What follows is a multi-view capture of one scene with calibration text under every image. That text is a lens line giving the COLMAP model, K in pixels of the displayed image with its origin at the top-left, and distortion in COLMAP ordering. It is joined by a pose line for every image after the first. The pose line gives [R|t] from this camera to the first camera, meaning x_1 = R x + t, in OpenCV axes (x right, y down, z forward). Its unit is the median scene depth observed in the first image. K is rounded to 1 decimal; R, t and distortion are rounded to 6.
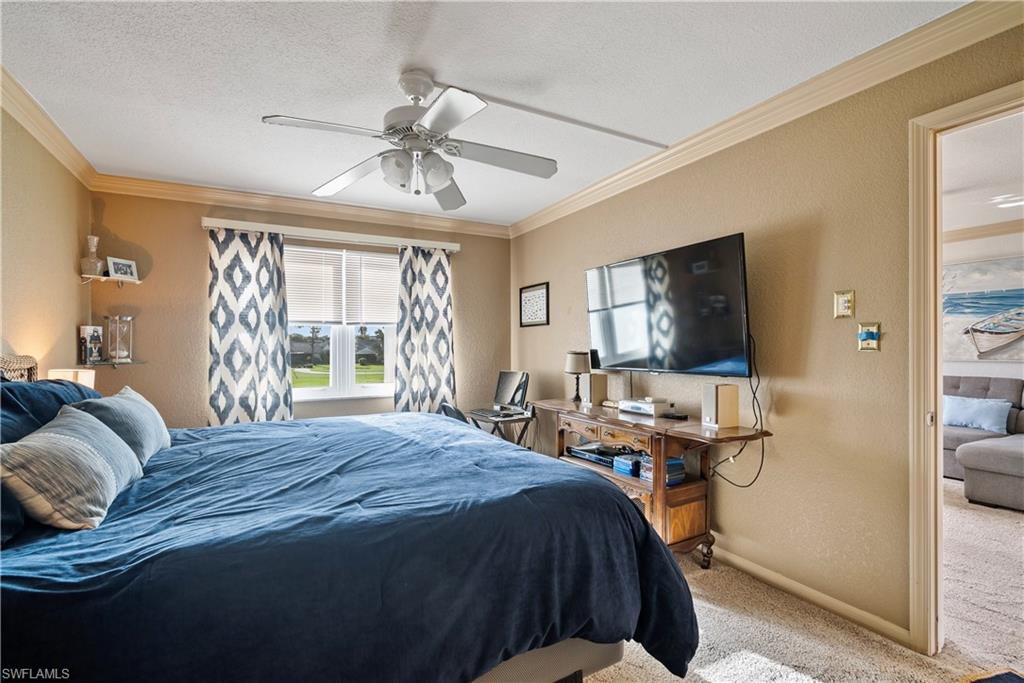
lens RADIAL K [[466.4, 0, 513.4], [0, 466.4, 345.6], [0, 0, 1]] dist [-0.002319, -0.000258]
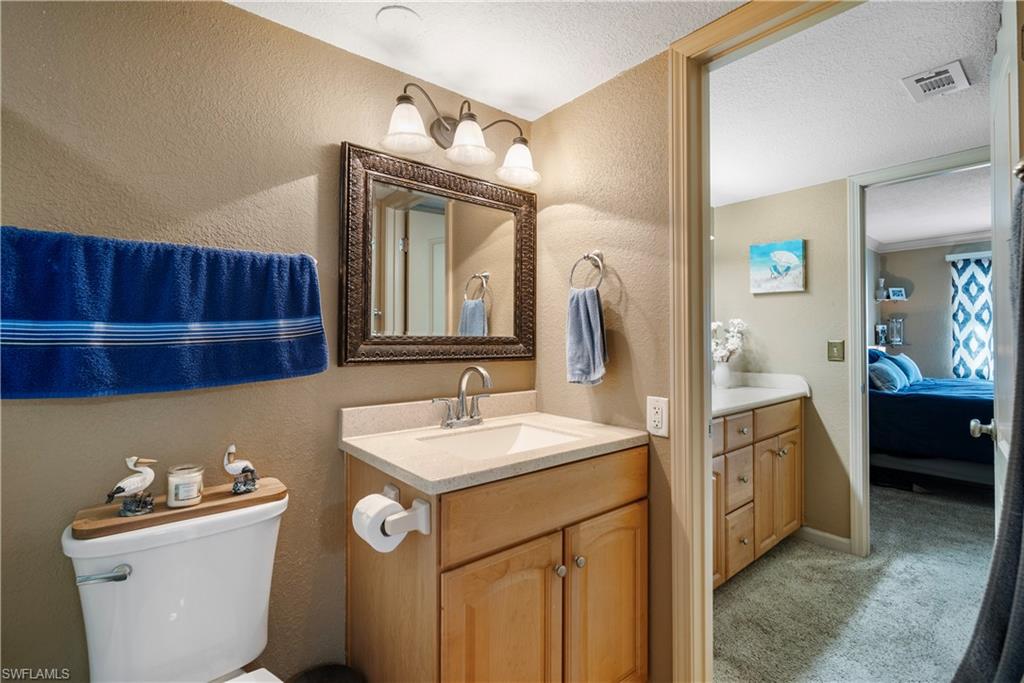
lens RADIAL K [[466.4, 0, 509.7], [0, 466.4, 332.4], [0, 0, 1]] dist [-0.002319, -0.000258]
pose [[0.191456, -0.014862, -0.981389, 0.604758], [-0.005196, 0.999856, -0.016155, 0.024279], [0.981487, 0.008192, 0.191351, -0.769230]]
